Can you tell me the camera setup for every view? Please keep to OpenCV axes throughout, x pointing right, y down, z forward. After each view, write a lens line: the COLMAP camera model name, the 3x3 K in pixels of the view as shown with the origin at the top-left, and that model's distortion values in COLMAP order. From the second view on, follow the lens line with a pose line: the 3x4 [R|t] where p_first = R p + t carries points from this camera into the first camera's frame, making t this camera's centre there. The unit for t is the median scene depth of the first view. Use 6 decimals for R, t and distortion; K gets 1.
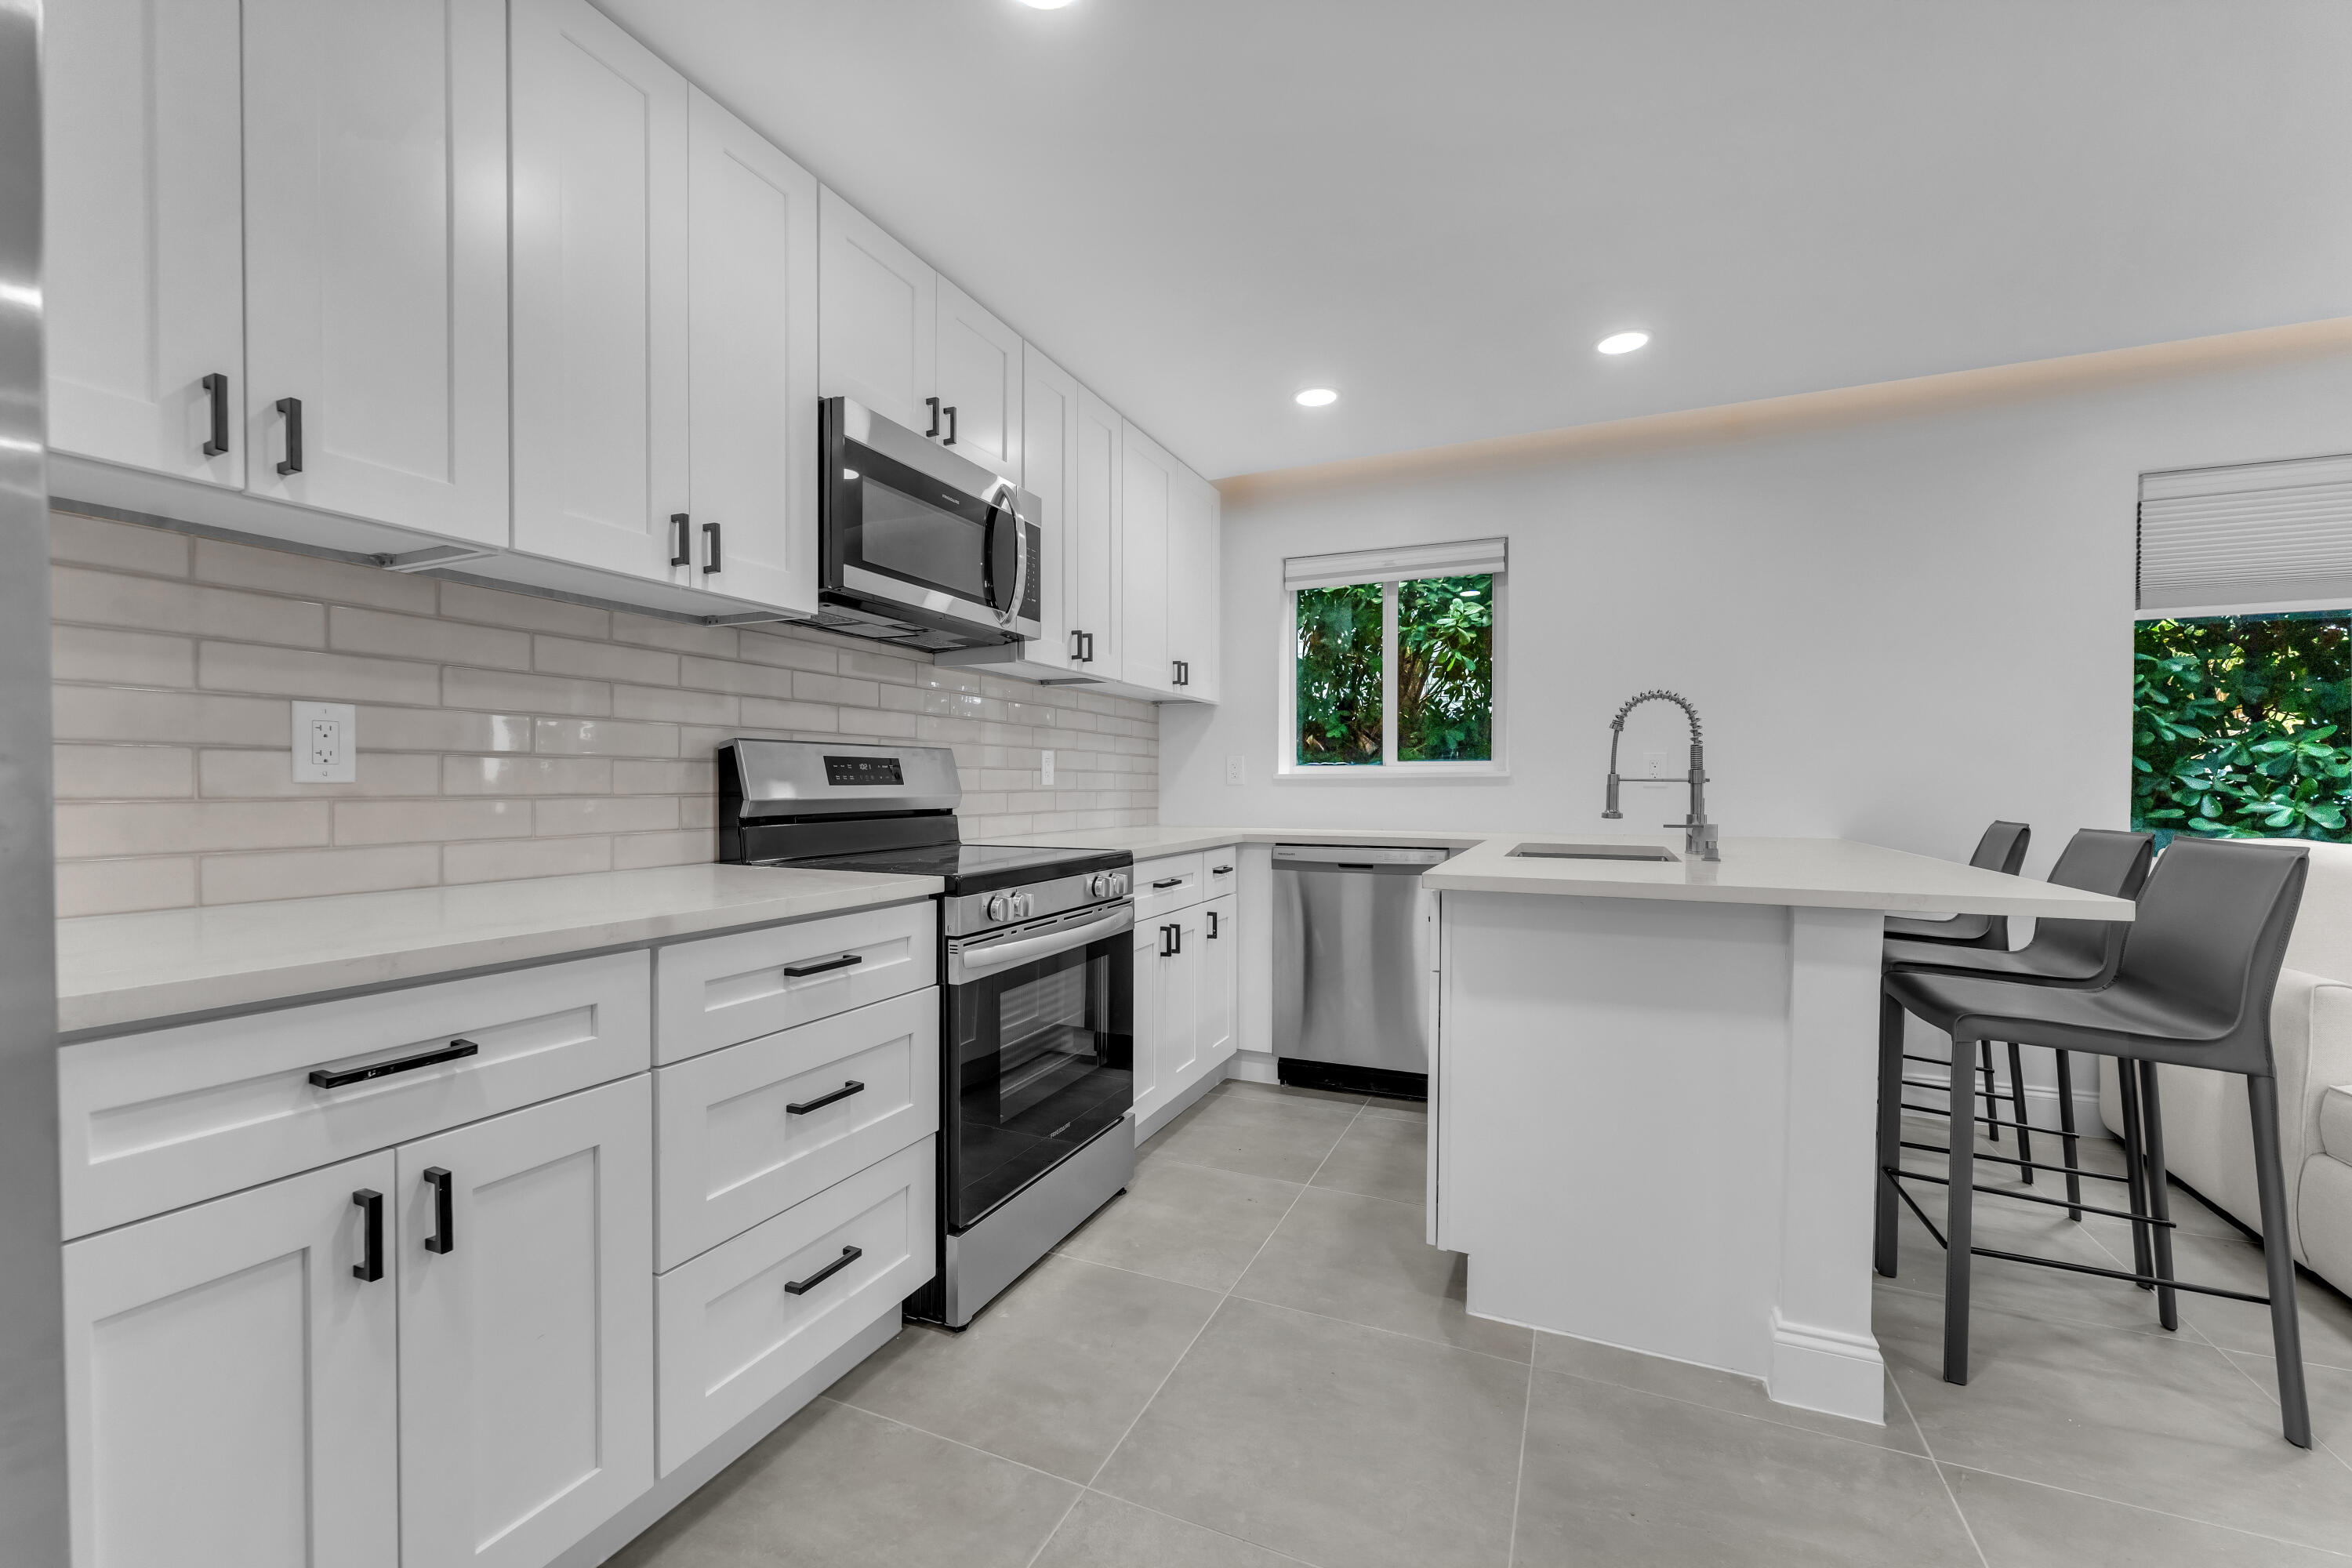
lens RADIAL K [[942.2, 0, 1173.9], [0, 942.2, 796.3], [0, 0, 1]] dist [-0.000702, -0.000186]
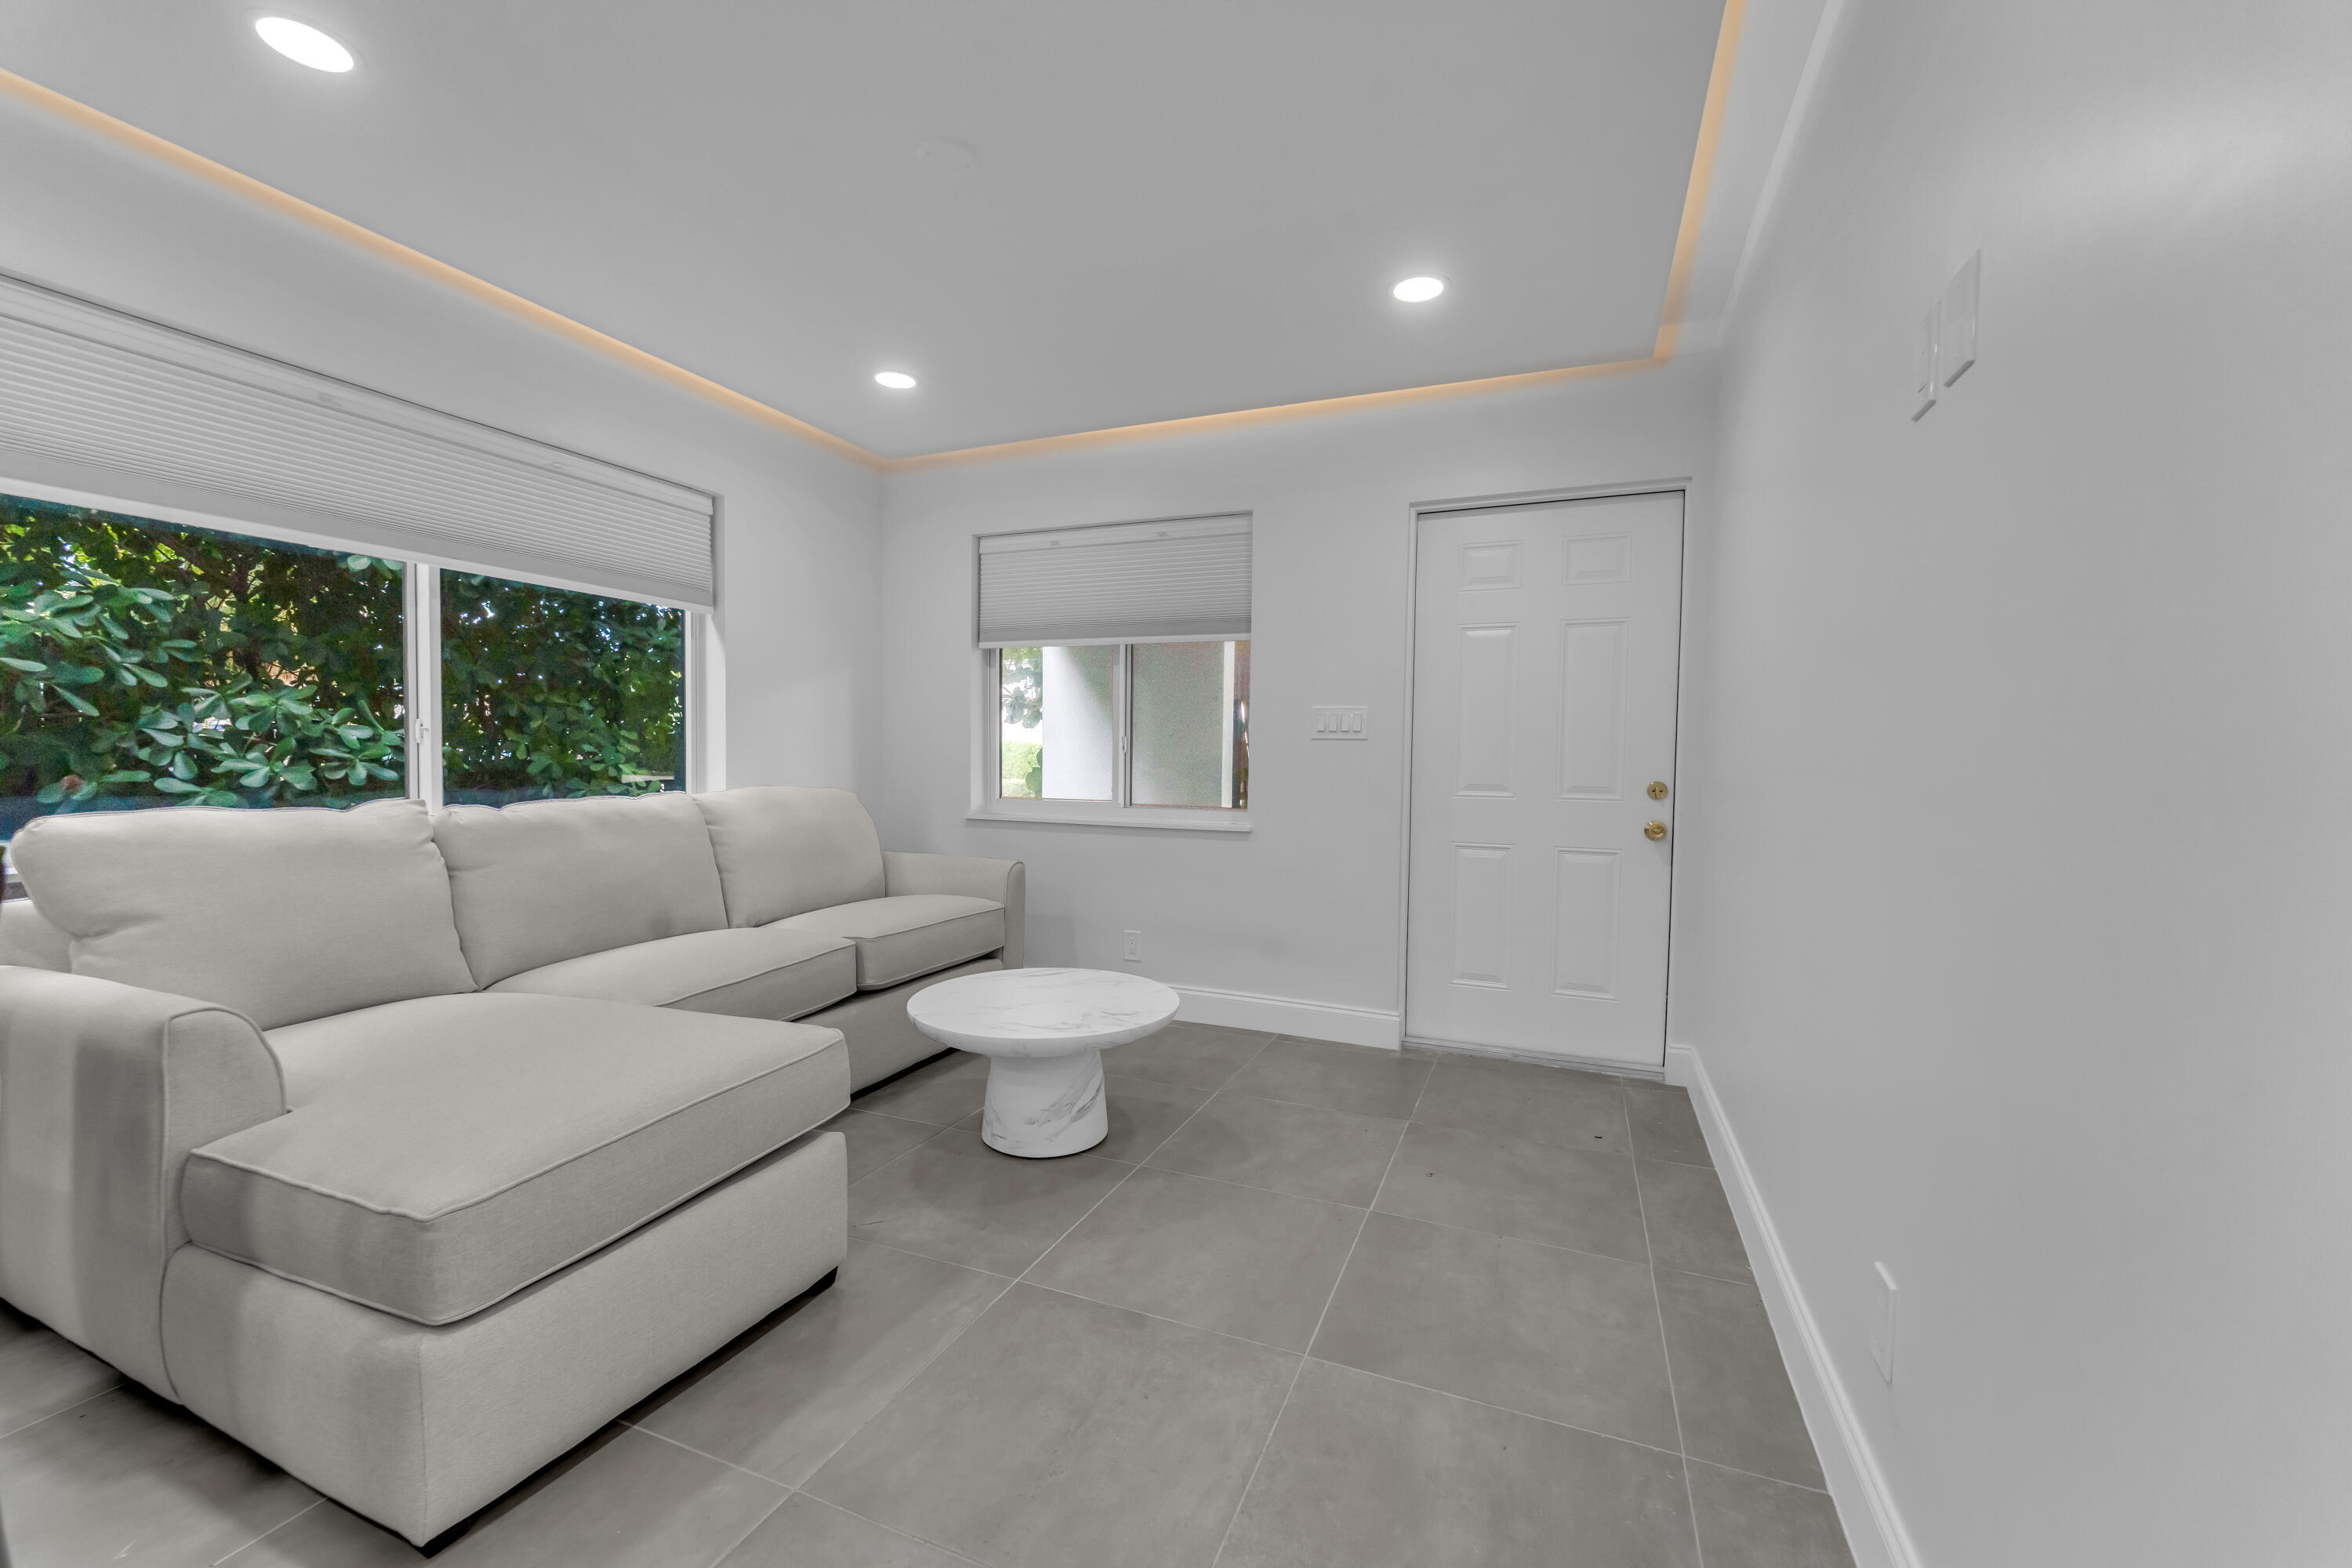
lens RADIAL K [[942.2, 0, 1173.9], [0, 942.2, 796.3], [0, 0, 1]] dist [-0.000702, -0.000186]
pose [[-0.021727, -0.044709, 0.998764, 0.396399], [-0.000204, 0.999000, 0.044715, -0.000129], [-0.999764, 0.000768, -0.021714, 0.202220]]
